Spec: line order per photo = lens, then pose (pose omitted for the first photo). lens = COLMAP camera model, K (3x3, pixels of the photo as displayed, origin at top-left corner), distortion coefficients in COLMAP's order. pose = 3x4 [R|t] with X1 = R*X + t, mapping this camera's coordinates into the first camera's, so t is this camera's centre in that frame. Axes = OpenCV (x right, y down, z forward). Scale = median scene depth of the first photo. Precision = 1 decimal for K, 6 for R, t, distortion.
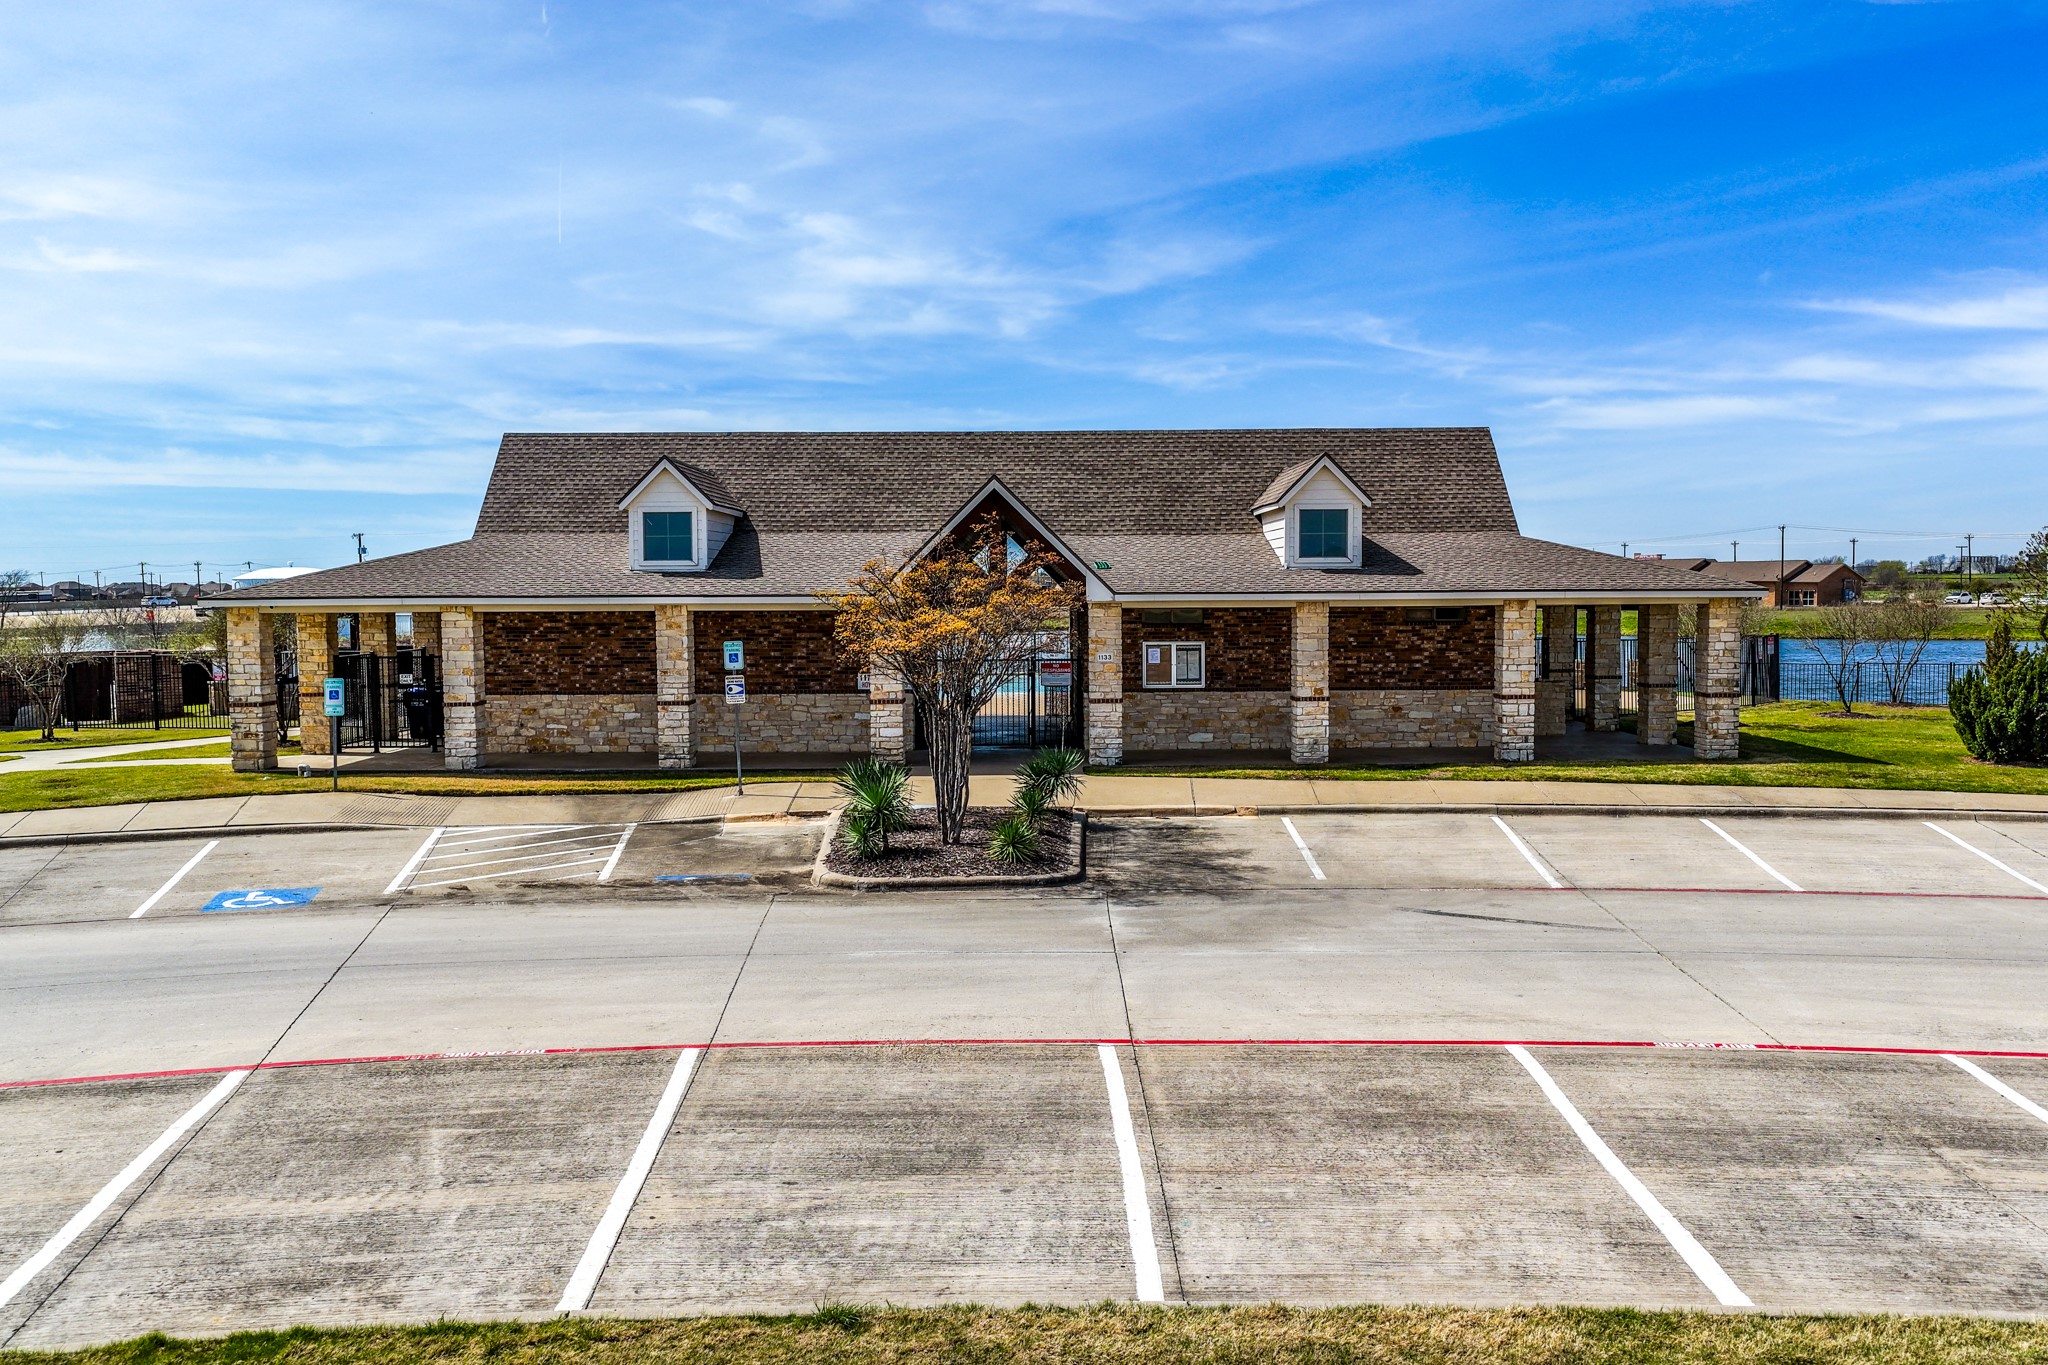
lens RADIAL K [[1729.5, 0, 1043.7], [0, 1729.5, 688.5], [0, 0, 1]] dist [-0.002236, 0.016519]
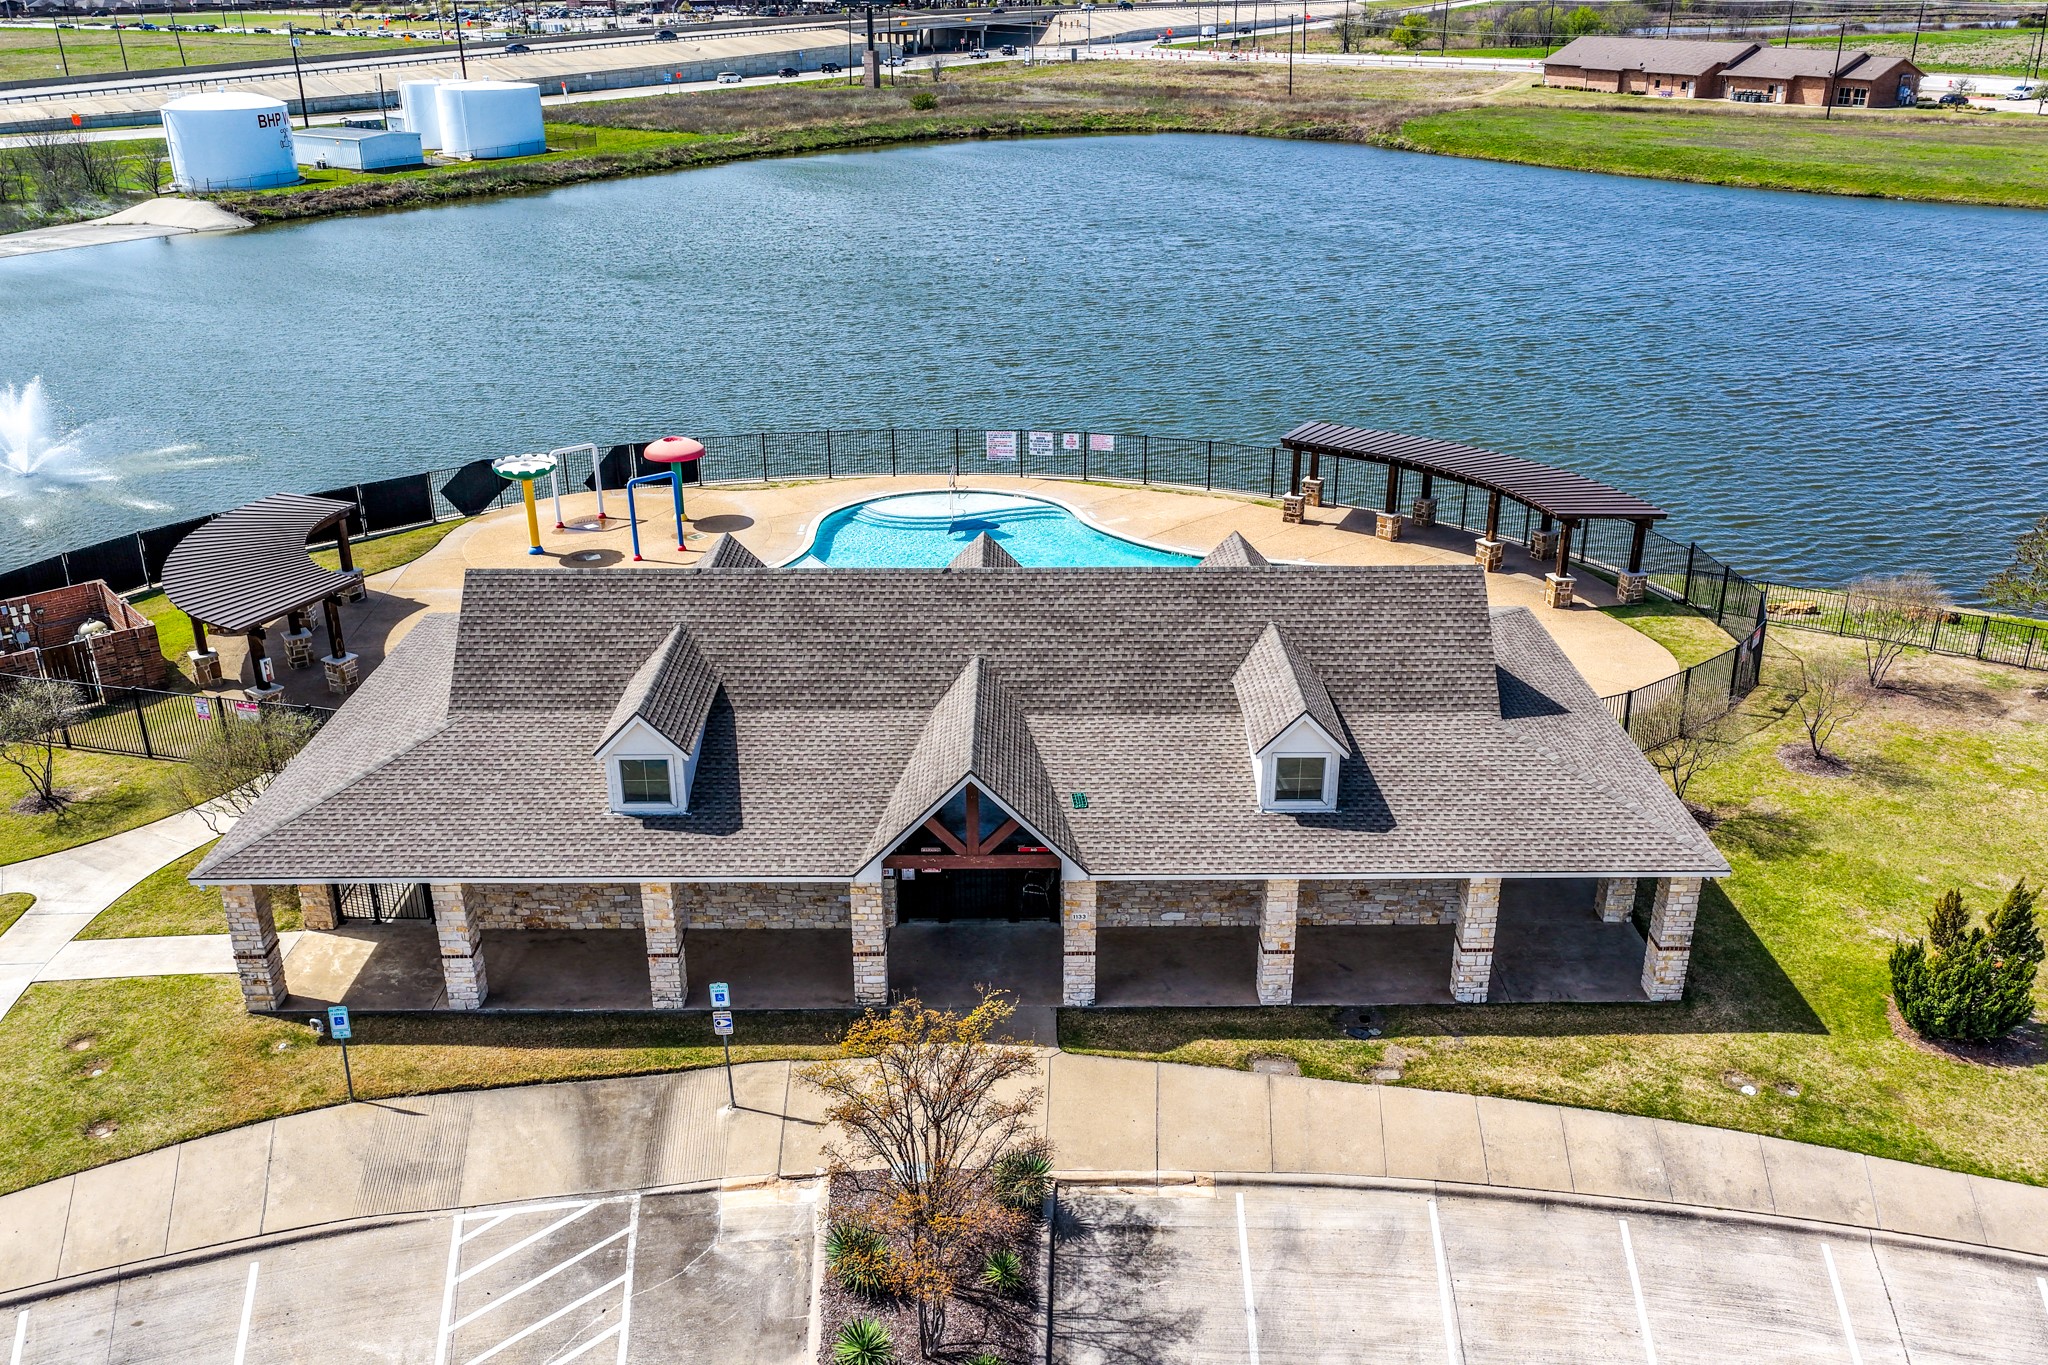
lens RADIAL K [[1744.6, 0, 1044.5], [0, 1744.6, 682.0], [0, 0, 1]] dist [-0.000850, 0.014827]
pose [[0.999972, 0.005918, 0.004612, 0.008249], [-0.007140, 0.939548, 0.342342, -0.463423], [-0.002308, -0.342365, 0.939564, 0.065998]]
